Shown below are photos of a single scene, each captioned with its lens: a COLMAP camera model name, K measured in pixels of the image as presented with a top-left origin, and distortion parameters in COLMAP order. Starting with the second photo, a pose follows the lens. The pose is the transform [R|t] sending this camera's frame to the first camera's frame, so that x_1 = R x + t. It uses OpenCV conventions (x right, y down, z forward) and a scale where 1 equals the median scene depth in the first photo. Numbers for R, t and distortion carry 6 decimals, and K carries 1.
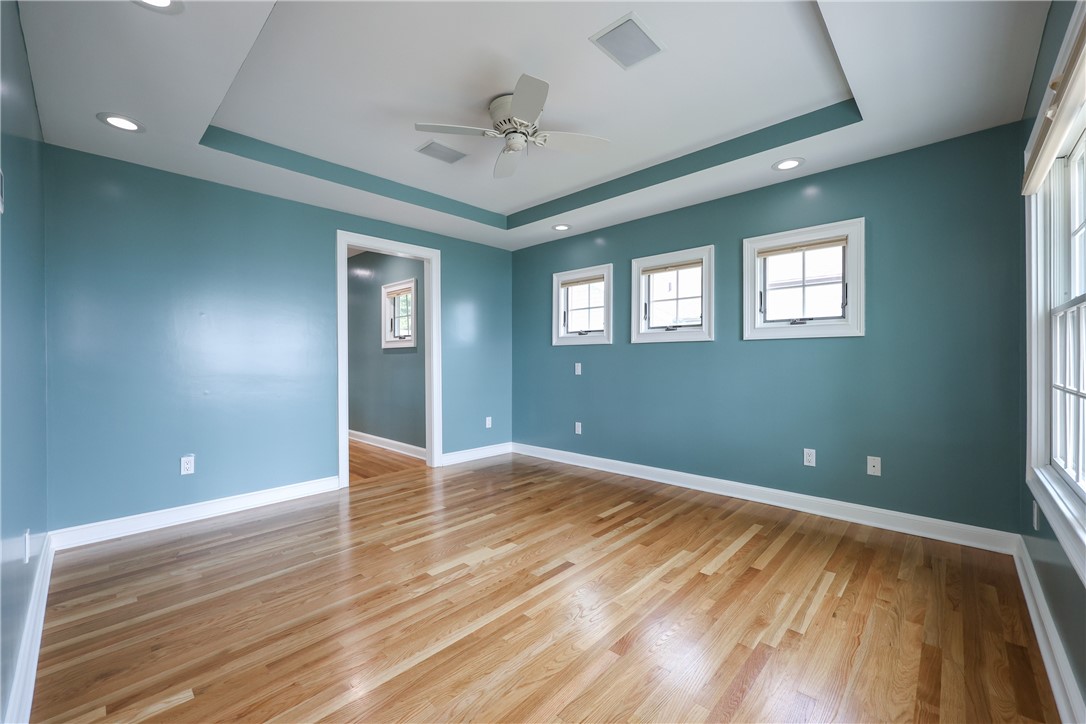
lens RADIAL K [[434.8, 0, 565.7], [0, 434.8, 364.3], [0, 0, 1]] dist [-0.019134, 0.000083]
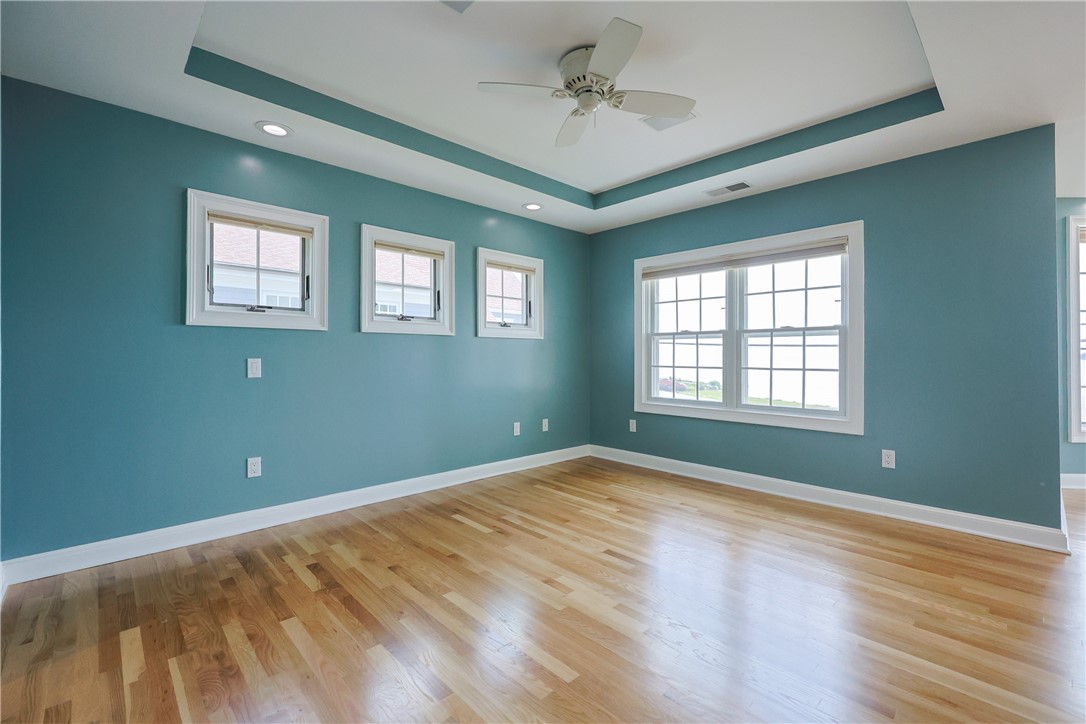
lens RADIAL K [[466.8, 0, 549.0], [0, 466.8, 357.6], [0, 0, 1]] dist [0.000068, -0.000046]
pose [[0.068902, -0.004682, 0.997612, -0.805152], [0.000476, 0.999989, 0.004660, -0.009213], [-0.997623, 0.000154, 0.068904, 0.759731]]
